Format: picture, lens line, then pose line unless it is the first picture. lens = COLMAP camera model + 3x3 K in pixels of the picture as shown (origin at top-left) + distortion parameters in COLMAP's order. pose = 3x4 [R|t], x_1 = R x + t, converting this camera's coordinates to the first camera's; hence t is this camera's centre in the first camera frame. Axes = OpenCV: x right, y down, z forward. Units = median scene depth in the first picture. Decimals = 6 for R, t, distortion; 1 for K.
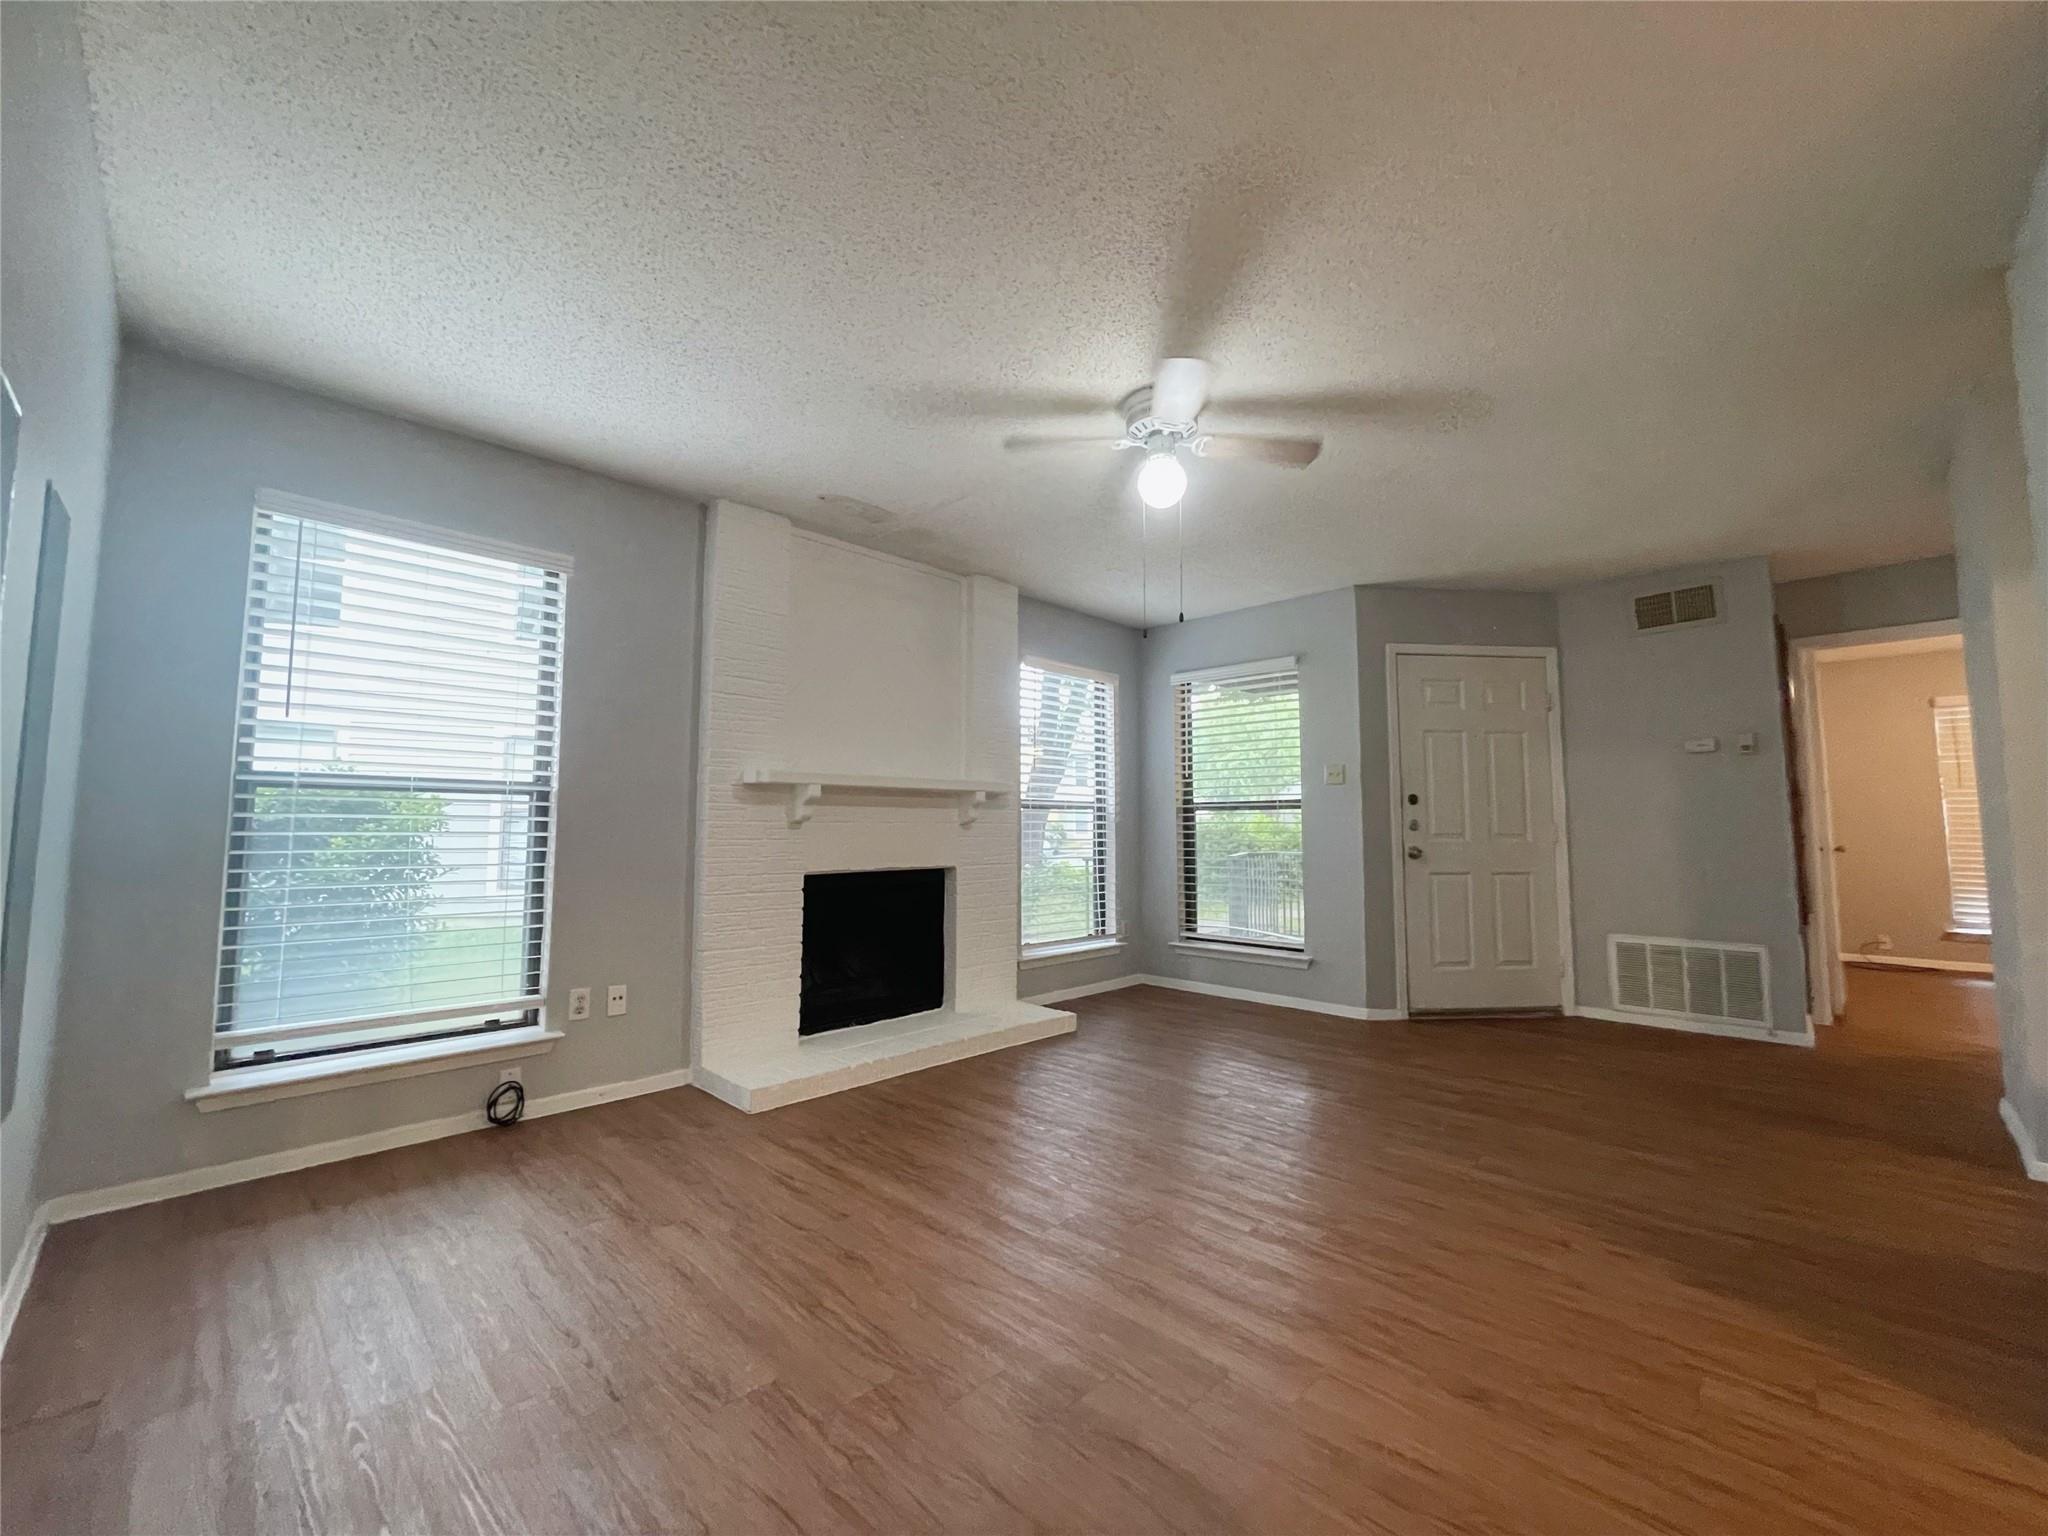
lens RADIAL K [[822.4, 0, 1017.9], [0, 822.4, 756.9], [0, 0, 1]] dist [-0.002011, -0.000187]
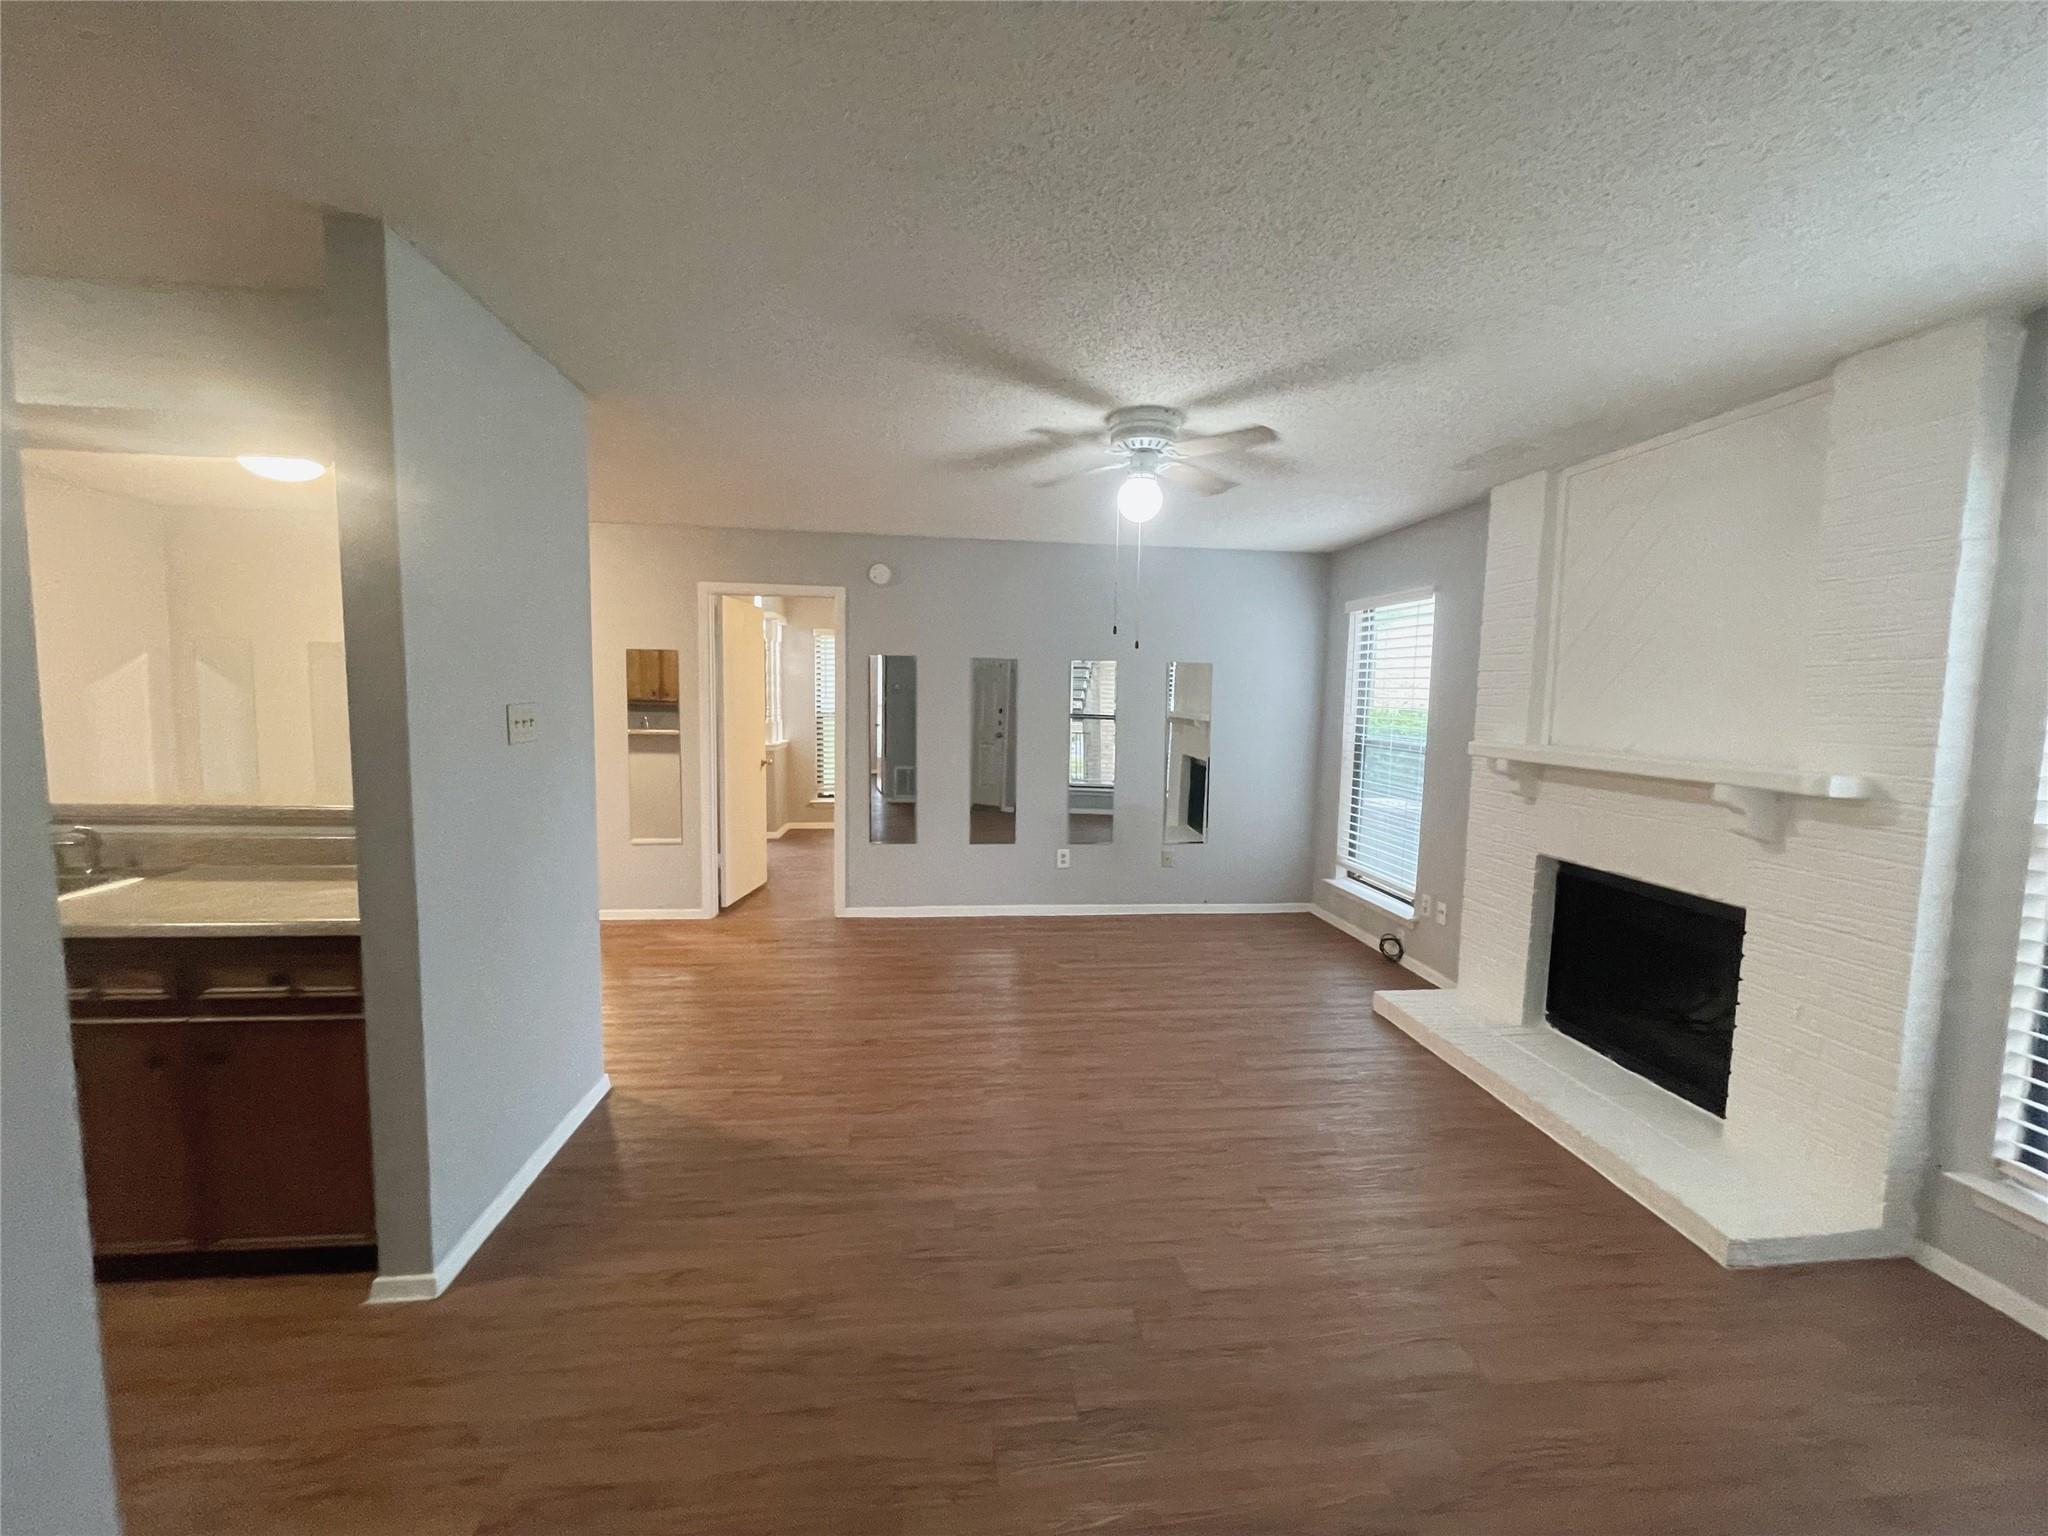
lens RADIAL K [[825.1, 0, 1024.0], [0, 825.1, 768.0], [0, 0, 1]] dist [0.000068, 0.000004]
pose [[-0.626459, 0.056269, -0.777421, 0.985836], [0.042764, 0.998370, 0.037800, -0.018102], [0.778281, -0.009566, -0.627844, 1.355425]]
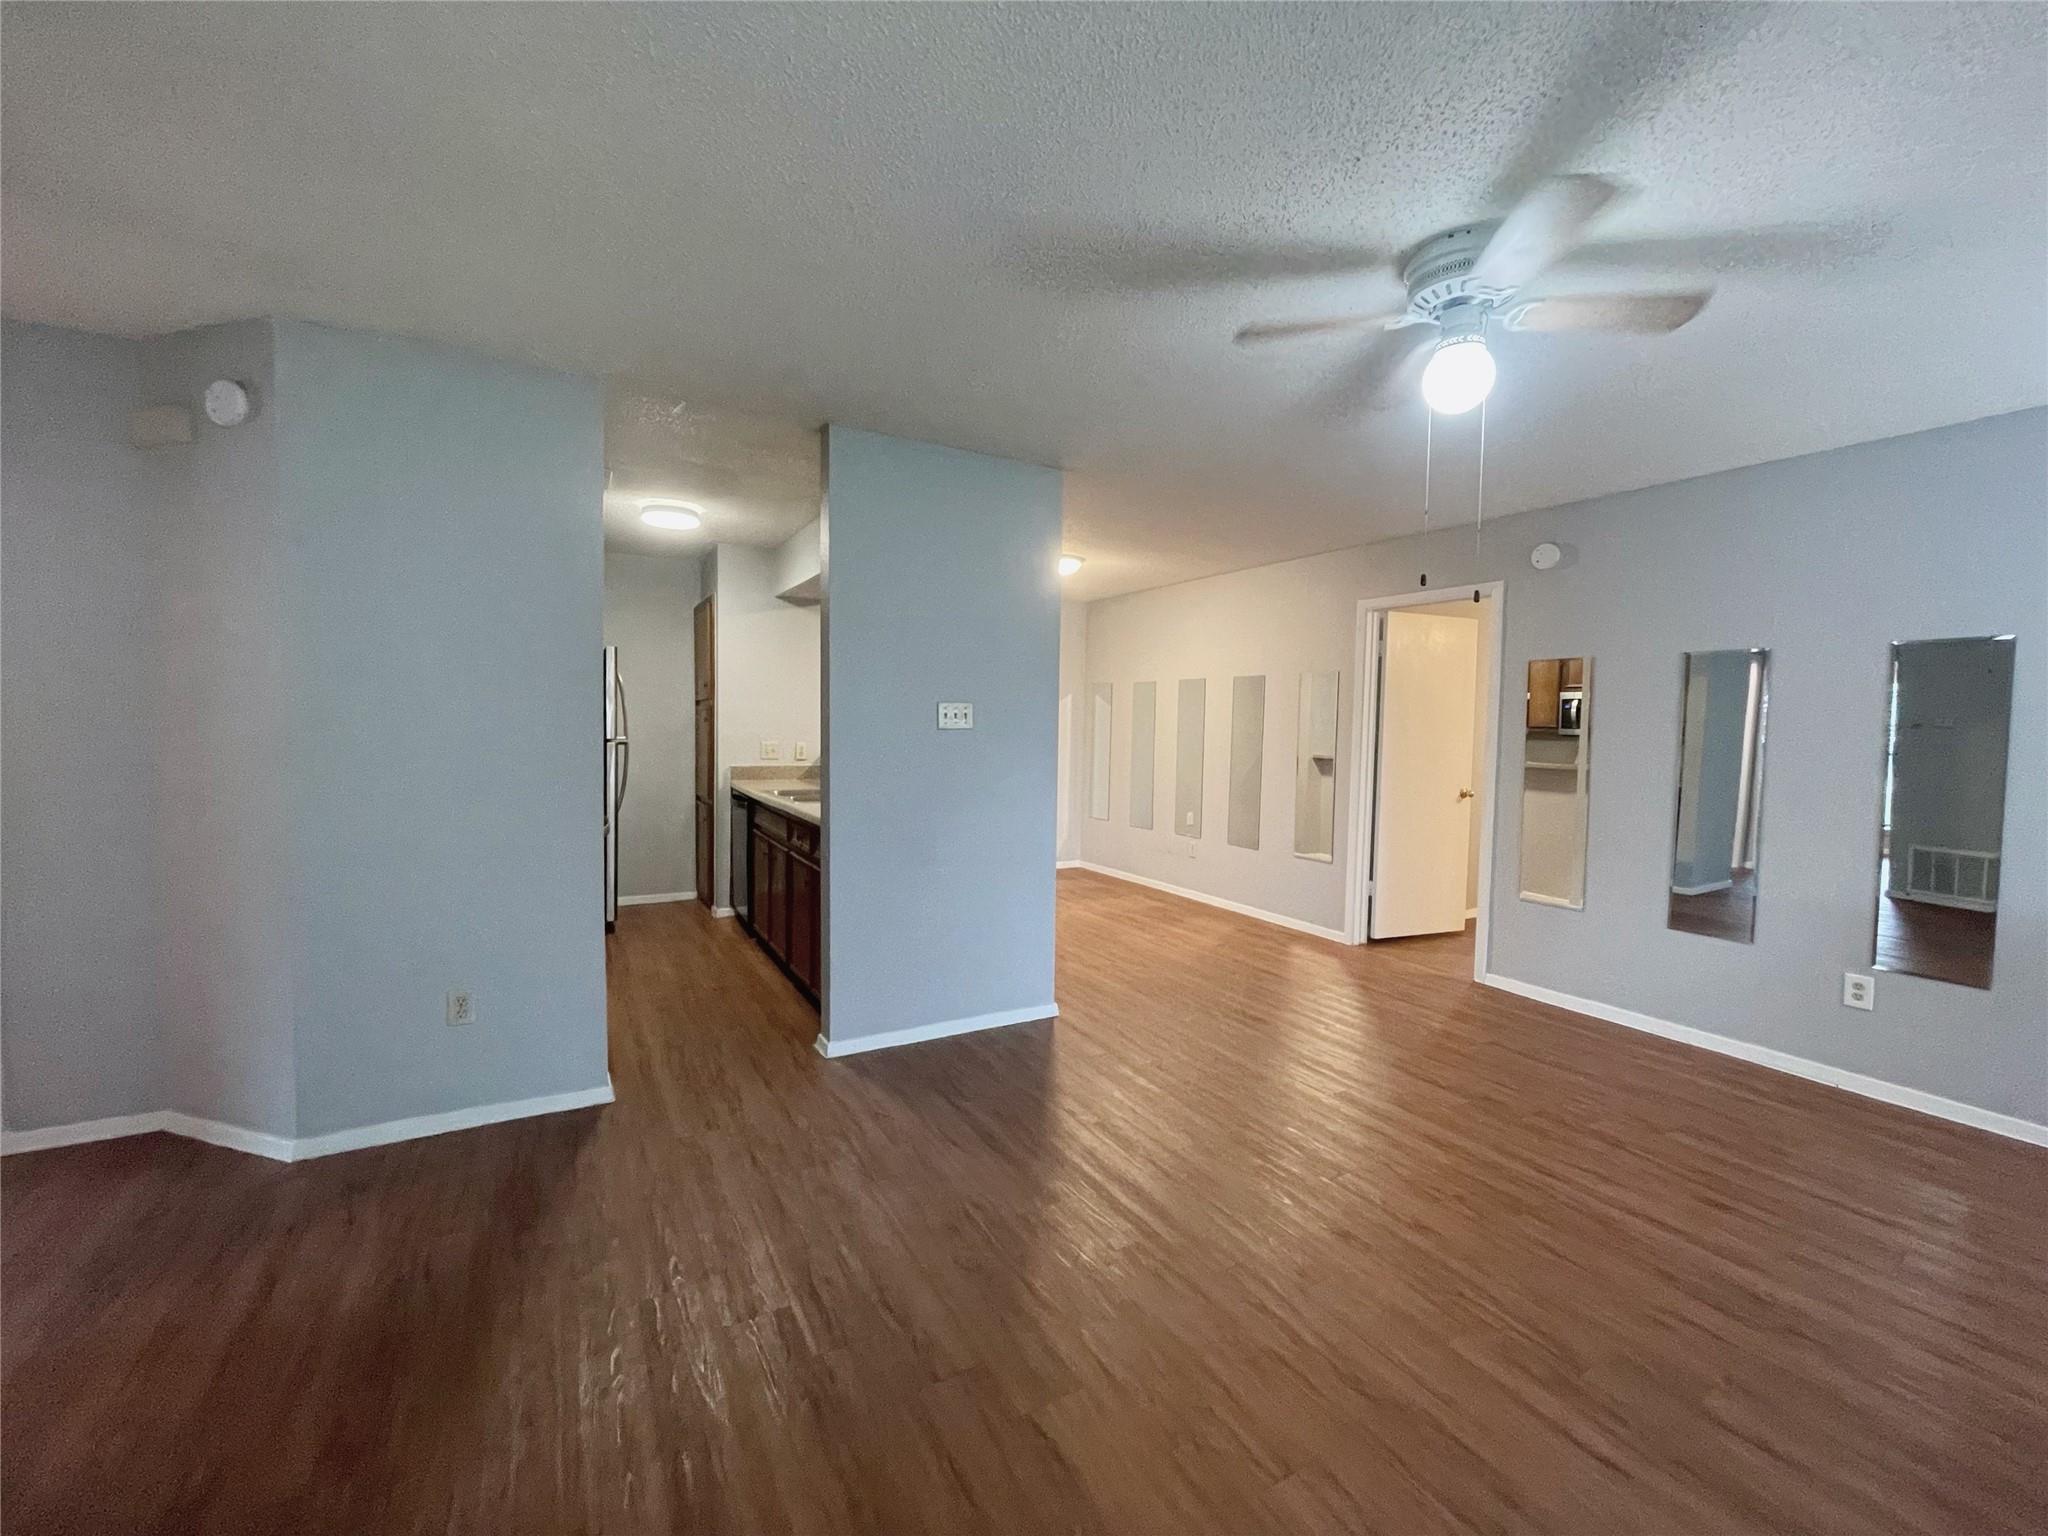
lens RADIAL K [[822.4, 0, 1017.9], [0, 822.4, 756.9], [0, 0, 1]] dist [-0.002011, -0.000187]
pose [[-0.962776, -0.035127, 0.268008, 0.309499], [-0.046734, 0.998220, -0.037052, 0.045840], [-0.266229, -0.048198, -0.962704, 1.545950]]
